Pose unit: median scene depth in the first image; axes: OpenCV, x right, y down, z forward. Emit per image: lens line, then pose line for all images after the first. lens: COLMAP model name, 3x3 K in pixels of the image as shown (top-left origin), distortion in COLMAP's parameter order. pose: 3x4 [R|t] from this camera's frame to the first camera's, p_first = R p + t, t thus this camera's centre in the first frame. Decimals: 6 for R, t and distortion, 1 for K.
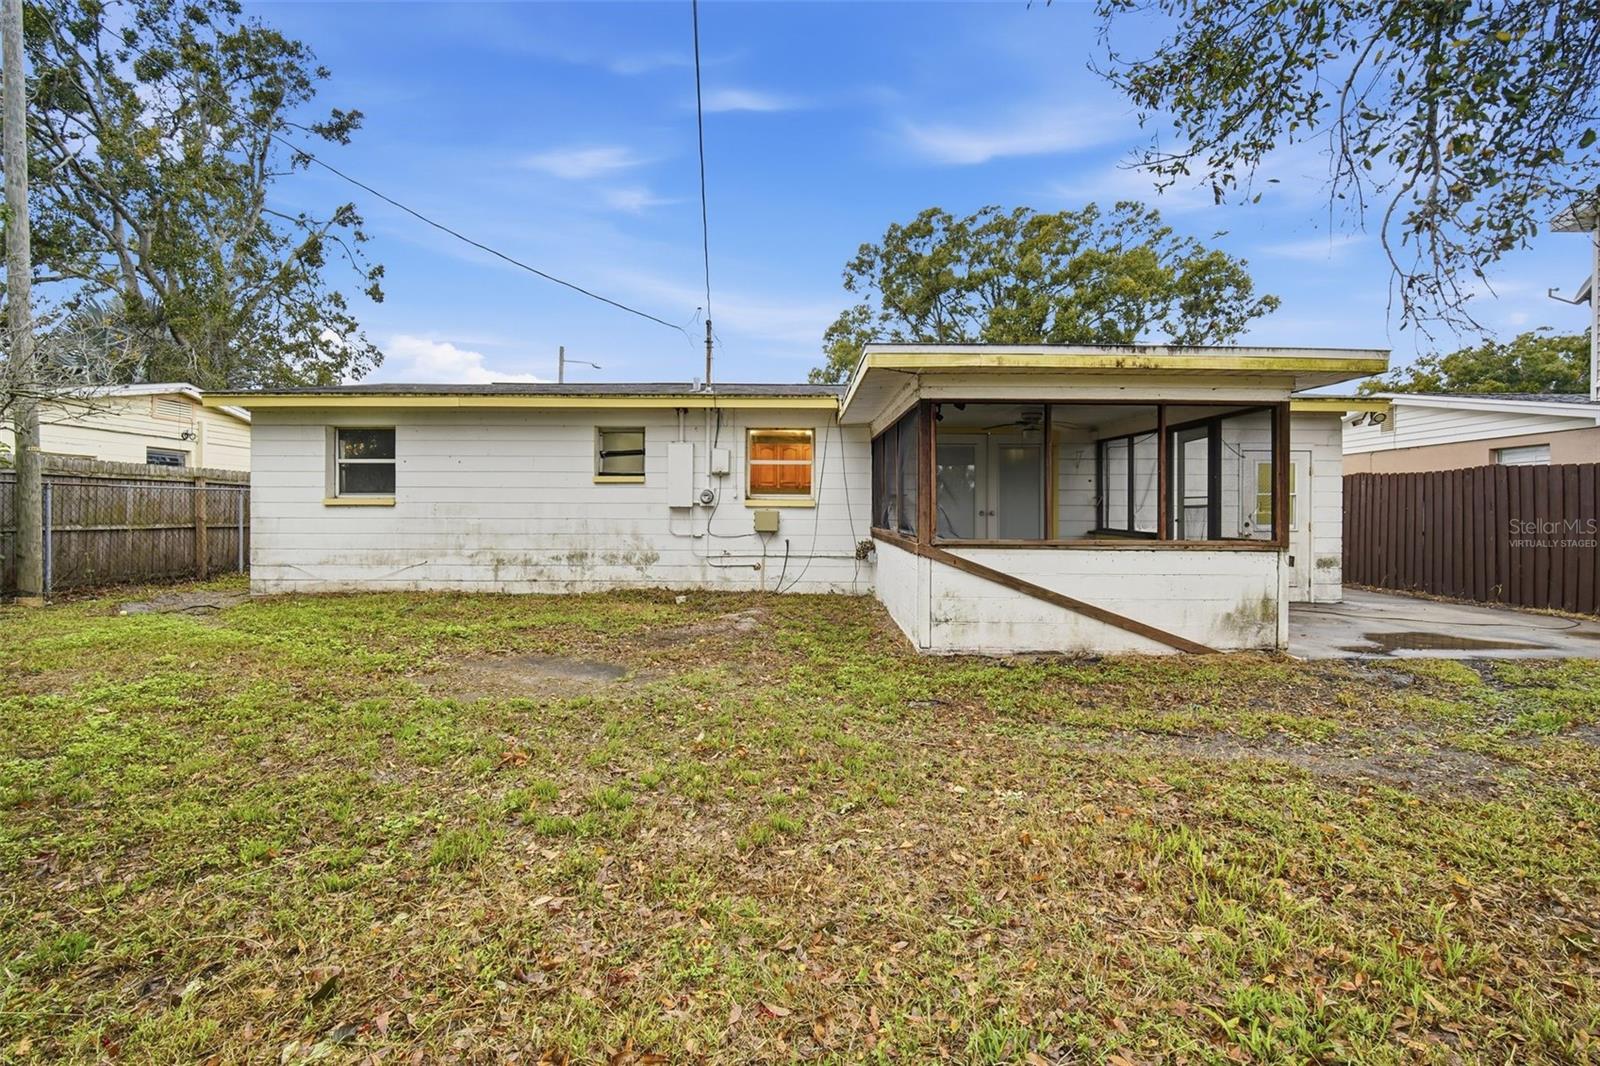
lens RADIAL K [[710.2, 0, 796.2], [0, 710.2, 524.1], [0, 0, 1]] dist [-0.020095, 0.000188]
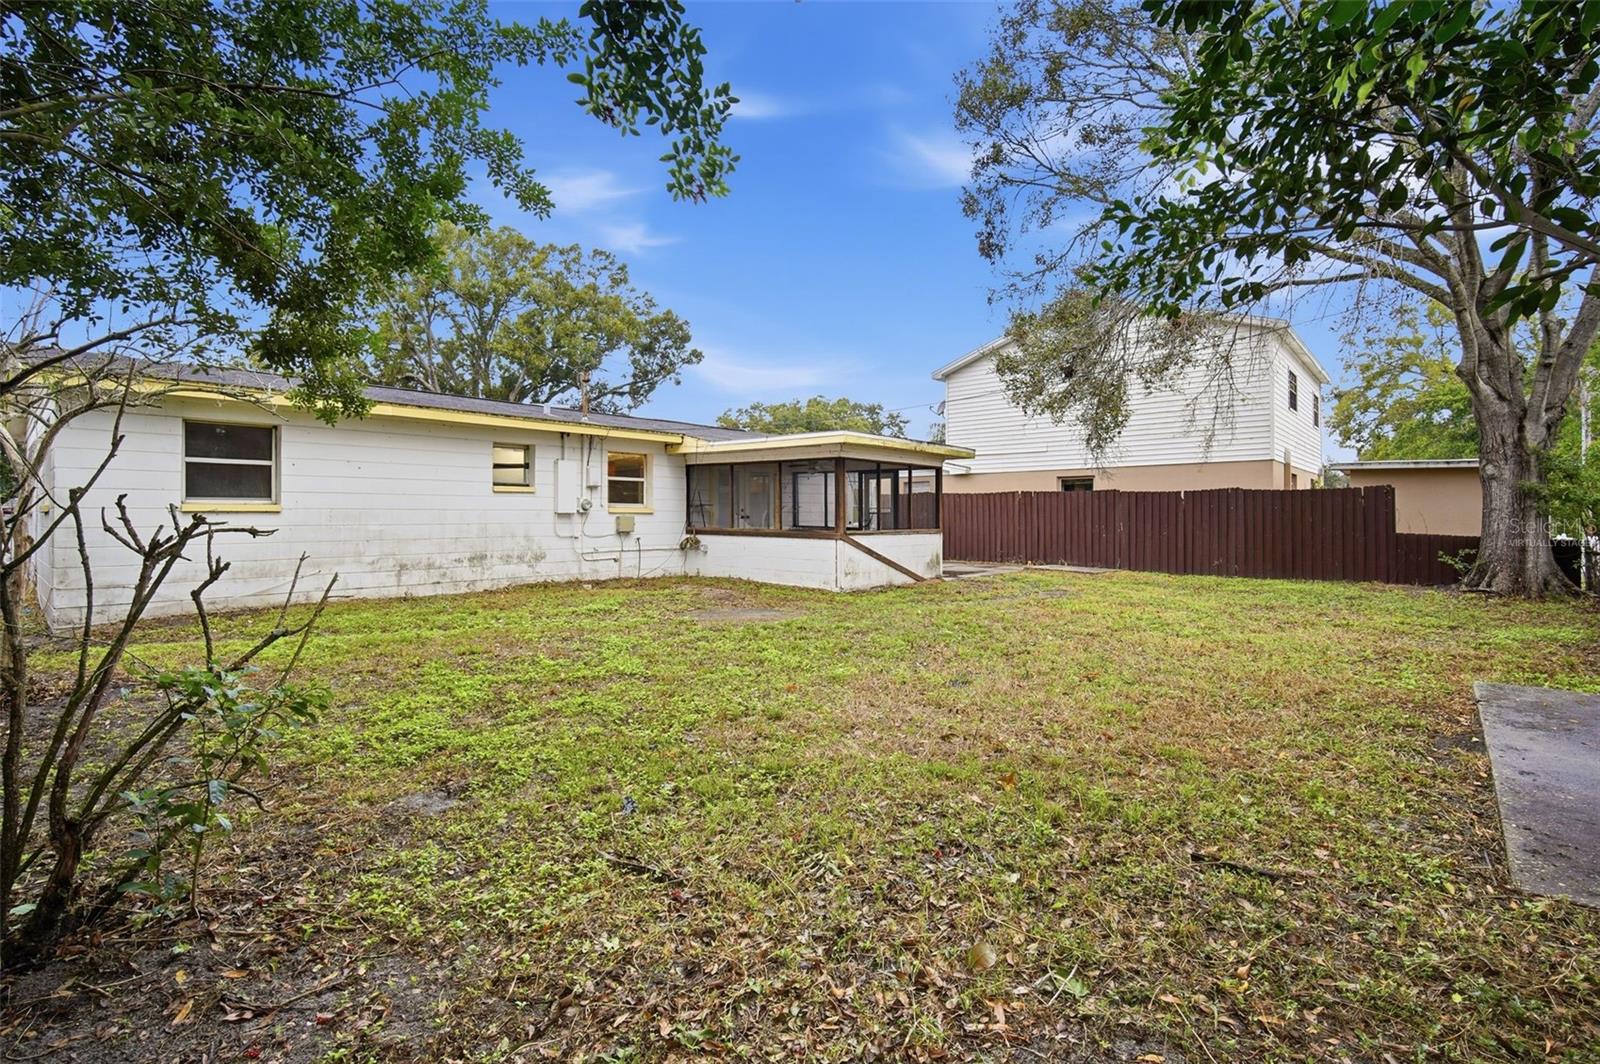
lens RADIAL K [[710.8, 0, 801.5], [0, 710.8, 522.5], [0, 0, 1]] dist [-0.013163, 0.003740]
pose [[0.671046, -0.009854, 0.741350, -0.790782], [0.016034, 0.999871, -0.001223, -0.000180], [-0.741242, 0.012707, 0.671118, -0.118977]]
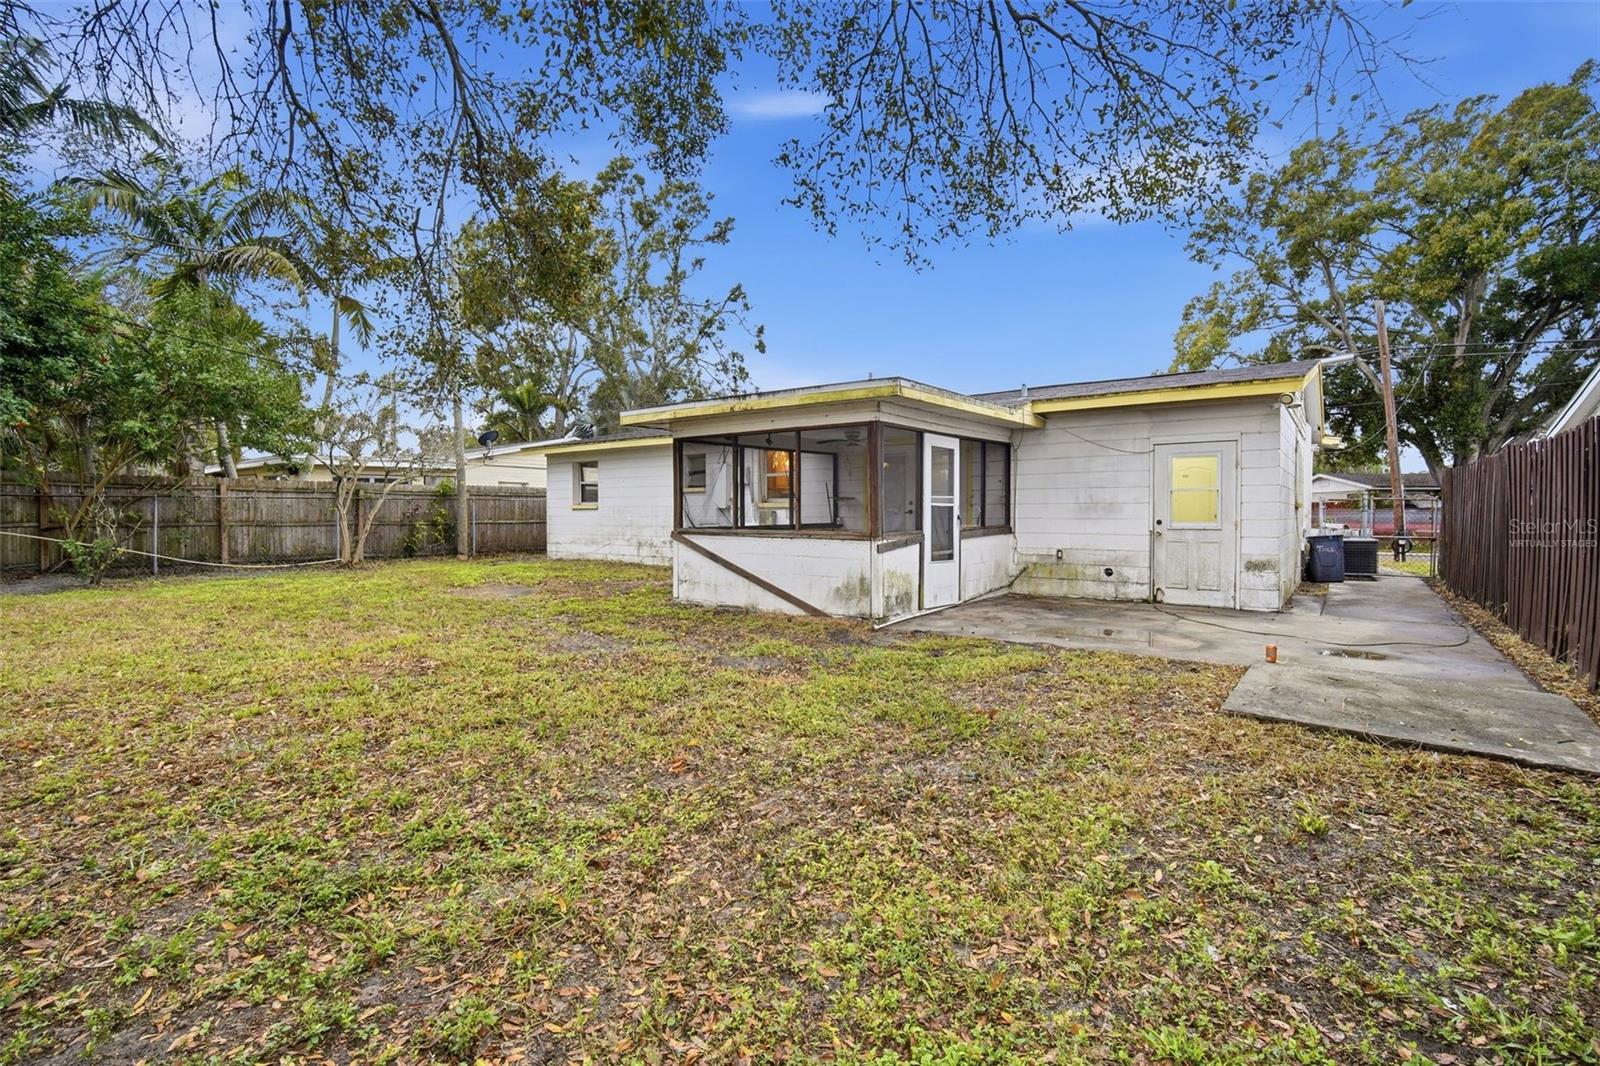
lens RADIAL K [[710.8, 0, 801.5], [0, 710.8, 523.5], [0, 0, 1]] dist [-0.013163, 0.003740]
pose [[0.803308, 0.005064, -0.595543, 0.811486], [-0.006813, 0.999977, -0.000687, 0.006336], [0.595525, 0.004609, 0.803323, -0.056353]]
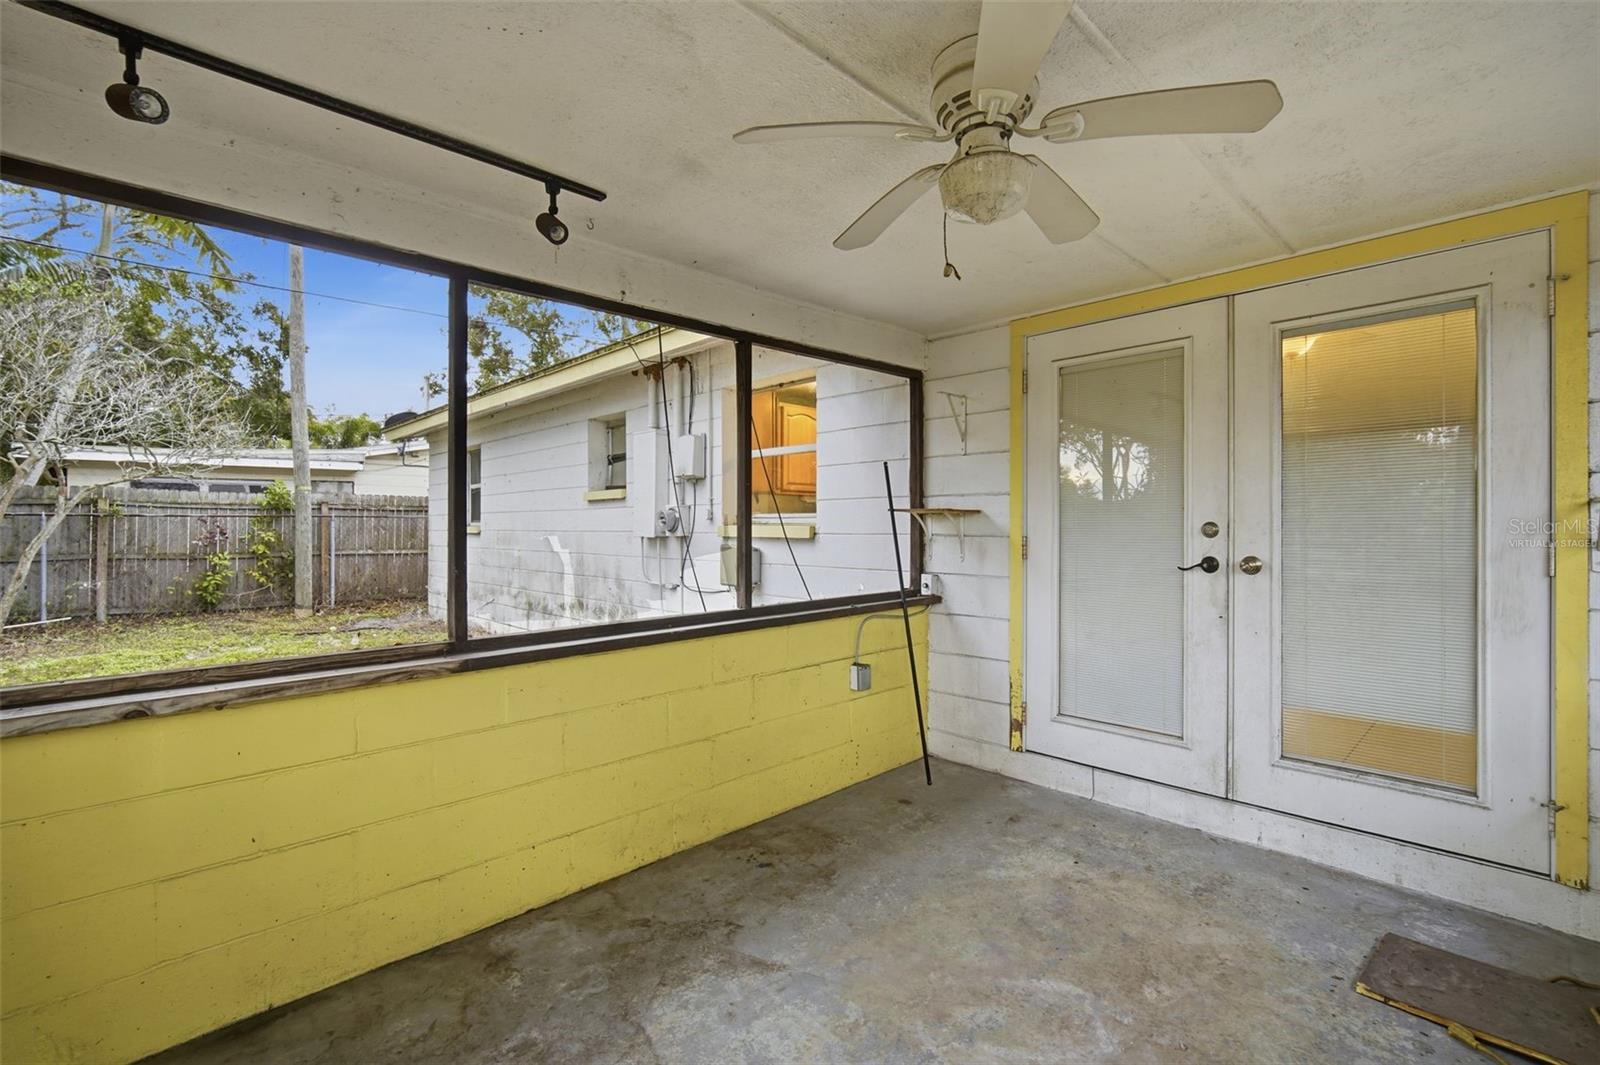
lens RADIAL K [[710.8, 0, 801.5], [0, 710.8, 523.0], [0, 0, 1]] dist [-0.013163, 0.003740]
pose [[0.704207, -0.009523, -0.709931, 0.355387], [-0.008413, 0.999728, -0.021755, -0.023913], [0.709945, 0.021293, 0.703935, 0.653900]]
